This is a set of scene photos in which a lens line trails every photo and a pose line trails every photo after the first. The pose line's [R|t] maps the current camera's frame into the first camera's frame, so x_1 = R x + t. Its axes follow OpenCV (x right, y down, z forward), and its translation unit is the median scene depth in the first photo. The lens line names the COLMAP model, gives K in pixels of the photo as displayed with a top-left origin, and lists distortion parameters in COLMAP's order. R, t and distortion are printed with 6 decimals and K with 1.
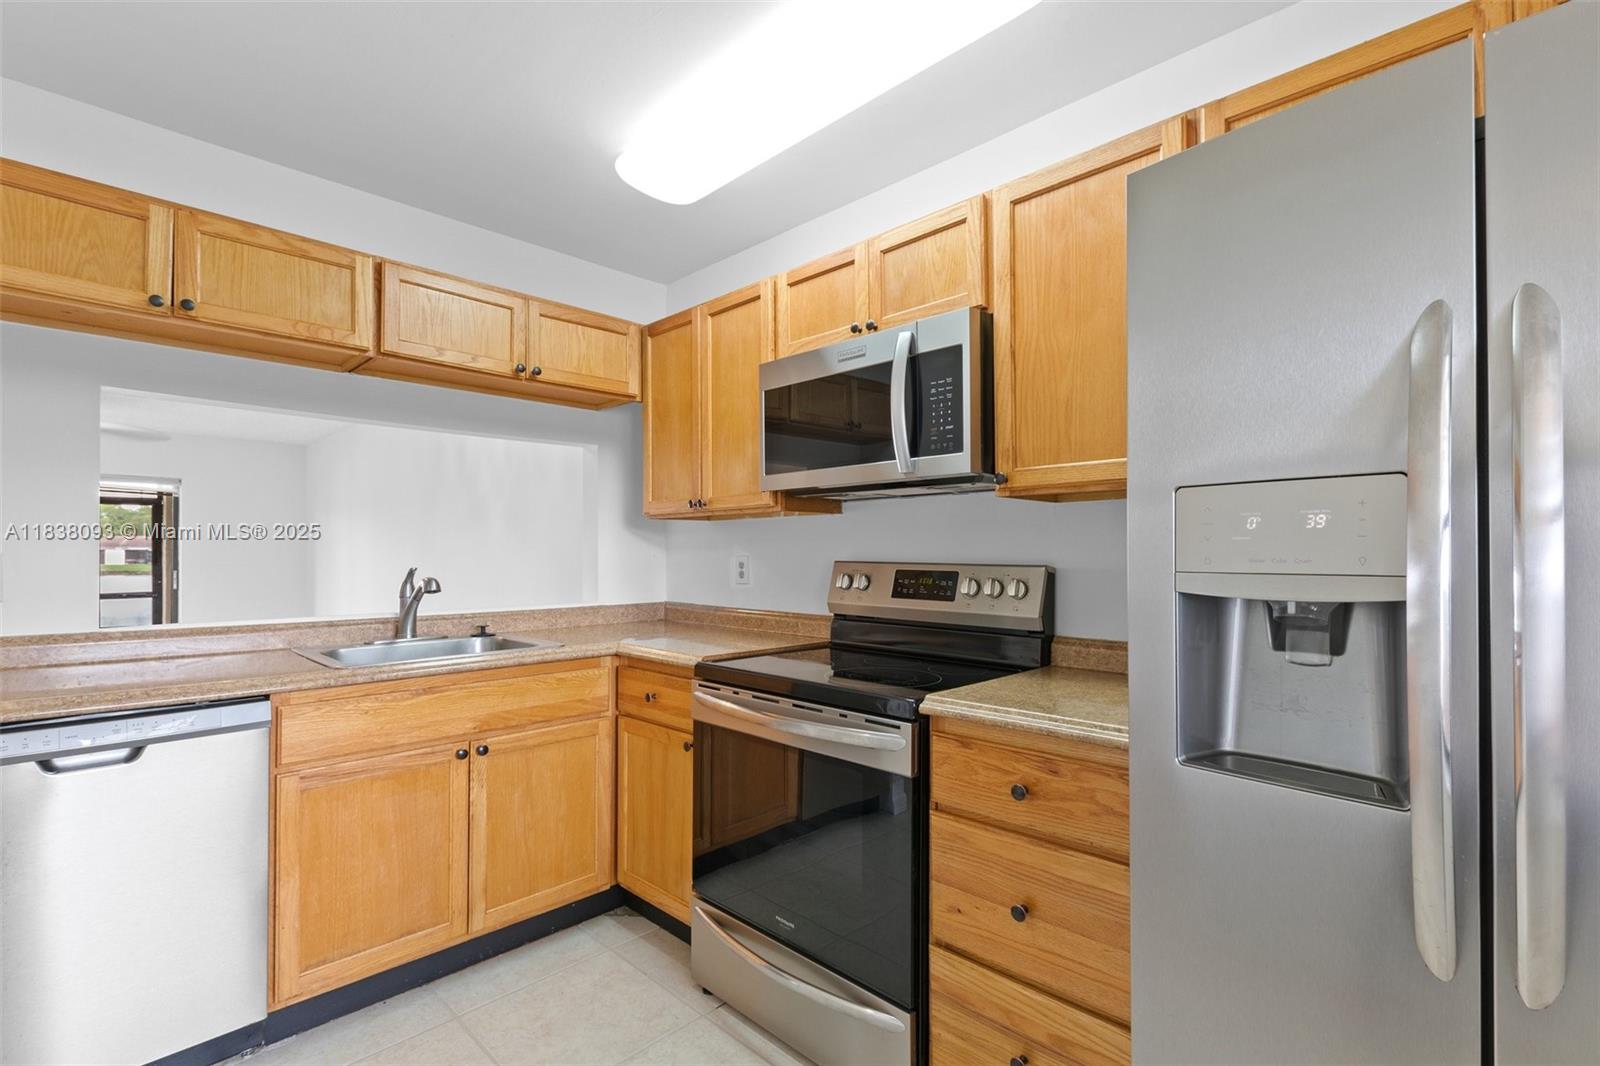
lens RADIAL K [[733.9, 0, 789.0], [0, 733.9, 541.3], [0, 0, 1]] dist [0.008301, -0.006321]
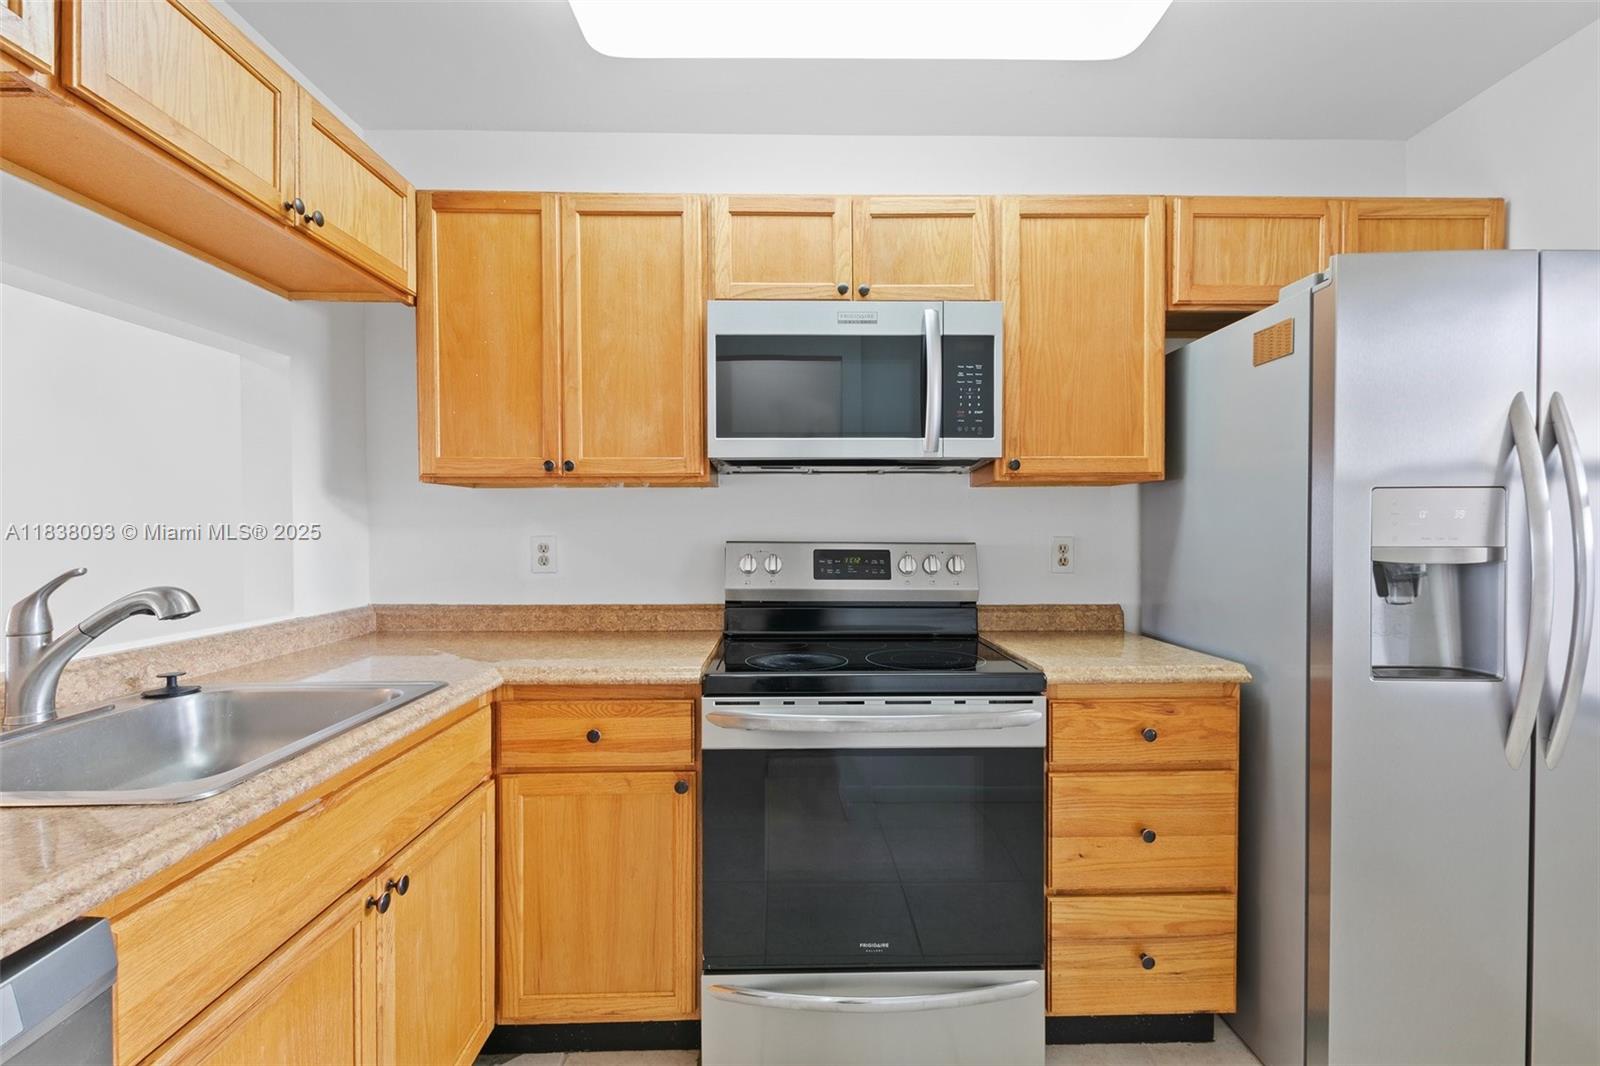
lens RADIAL K [[733.9, 0, 803.4], [0, 733.9, 535.1], [0, 0, 1]] dist [0.008301, -0.006321]
pose [[0.687977, -0.007309, 0.725696, -0.639990], [-0.010536, 0.999743, 0.020057, 0.001028], [-0.725656, -0.021445, 0.687723, 0.411356]]
